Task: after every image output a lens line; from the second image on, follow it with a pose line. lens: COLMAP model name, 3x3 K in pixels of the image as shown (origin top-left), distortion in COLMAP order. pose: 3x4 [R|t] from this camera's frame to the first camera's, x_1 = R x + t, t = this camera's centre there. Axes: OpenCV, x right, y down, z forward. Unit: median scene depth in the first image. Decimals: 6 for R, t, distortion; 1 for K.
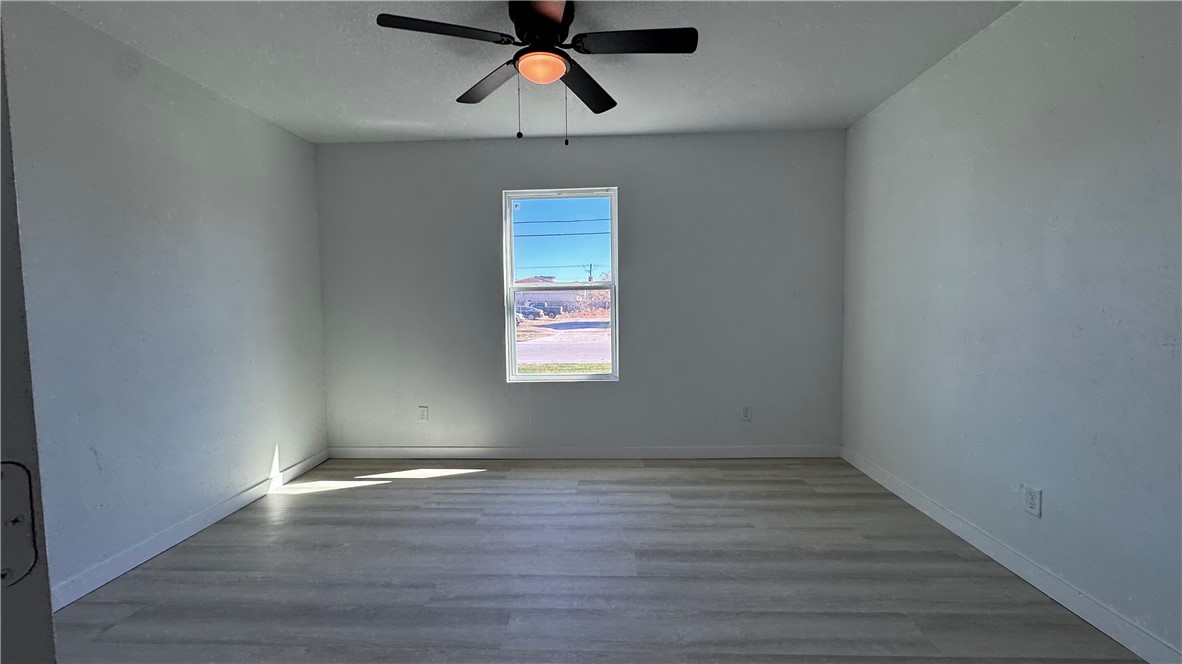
lens RADIAL K [[470.7, 0, 590.1], [0, 470.7, 332.3], [0, 0, 1]] dist [-0.001417, 0.000163]
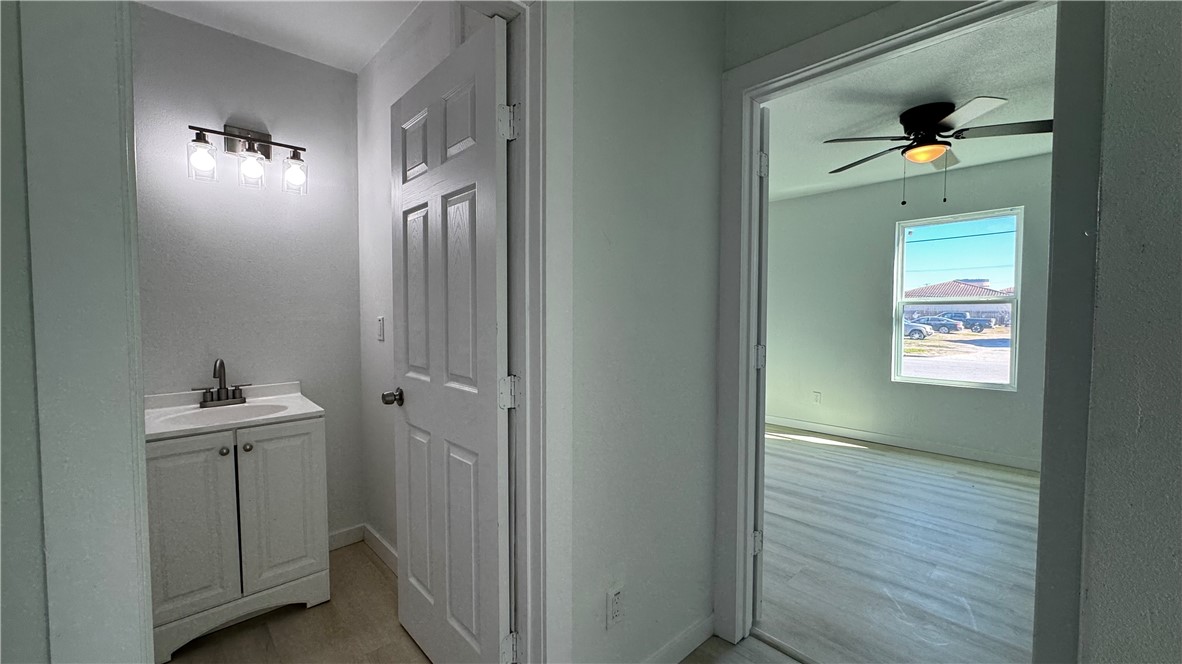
lens RADIAL K [[470.7, 0, 592.2], [0, 470.7, 334.5], [0, 0, 1]] dist [-0.001417, 0.000163]
pose [[0.717271, 0.043699, -0.695422, 0.106644], [-0.052604, 0.998579, 0.008491, 0.018832], [0.694805, 0.030491, 0.718551, -0.400814]]
